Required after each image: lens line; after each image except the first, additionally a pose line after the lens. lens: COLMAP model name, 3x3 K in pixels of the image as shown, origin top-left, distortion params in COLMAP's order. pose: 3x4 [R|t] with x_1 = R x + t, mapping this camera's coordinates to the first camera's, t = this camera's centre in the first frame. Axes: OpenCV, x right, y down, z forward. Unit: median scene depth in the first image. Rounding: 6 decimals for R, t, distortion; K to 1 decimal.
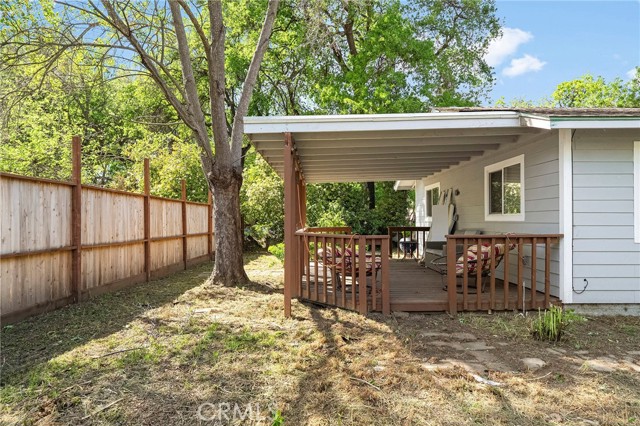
lens RADIAL K [[360.8, 0, 318.8], [0, 360.8, 213.9], [0, 0, 1]] dist [0.009478, 0.001094]
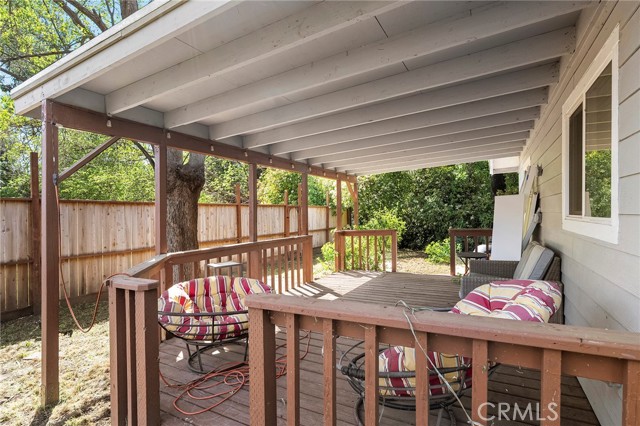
lens RADIAL K [[305.5, 0, 324.0], [0, 305.5, 211.3], [0, 0, 1]] dist [-0.013952, 0.000552]
pose [[0.868953, -0.030936, -0.493926, 0.455464], [0.040273, 0.999154, 0.008271, -0.021140], [0.493253, -0.027079, 0.869465, 0.640450]]
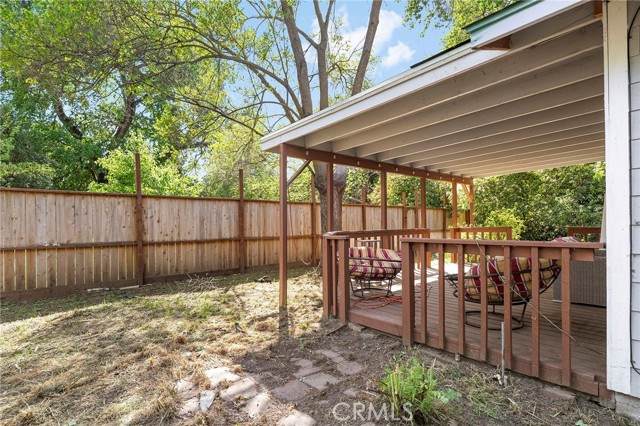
lens RADIAL K [[319.9, 0, 321.2], [0, 319.9, 201.4], [0, 0, 1]] dist [0.019575, 0.000440]
pose [[0.640405, -0.058370, -0.765816, 0.623680], [0.026443, 0.998192, -0.053969, 0.013162], [0.767582, 0.014312, 0.640791, 0.351056]]
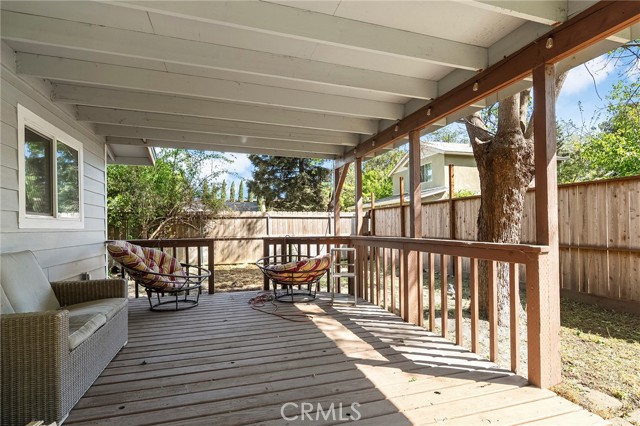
lens RADIAL K [[305.5, 0, 310.7], [0, 305.5, 225.6], [0, 0, 1]] dist [-0.013952, 0.000552]
pose [[-0.962088, 0.009964, -0.272556, 0.256424], [0.017174, 0.999563, -0.024079, 0.043837], [0.272196, -0.027847, -0.961839, 1.652153]]
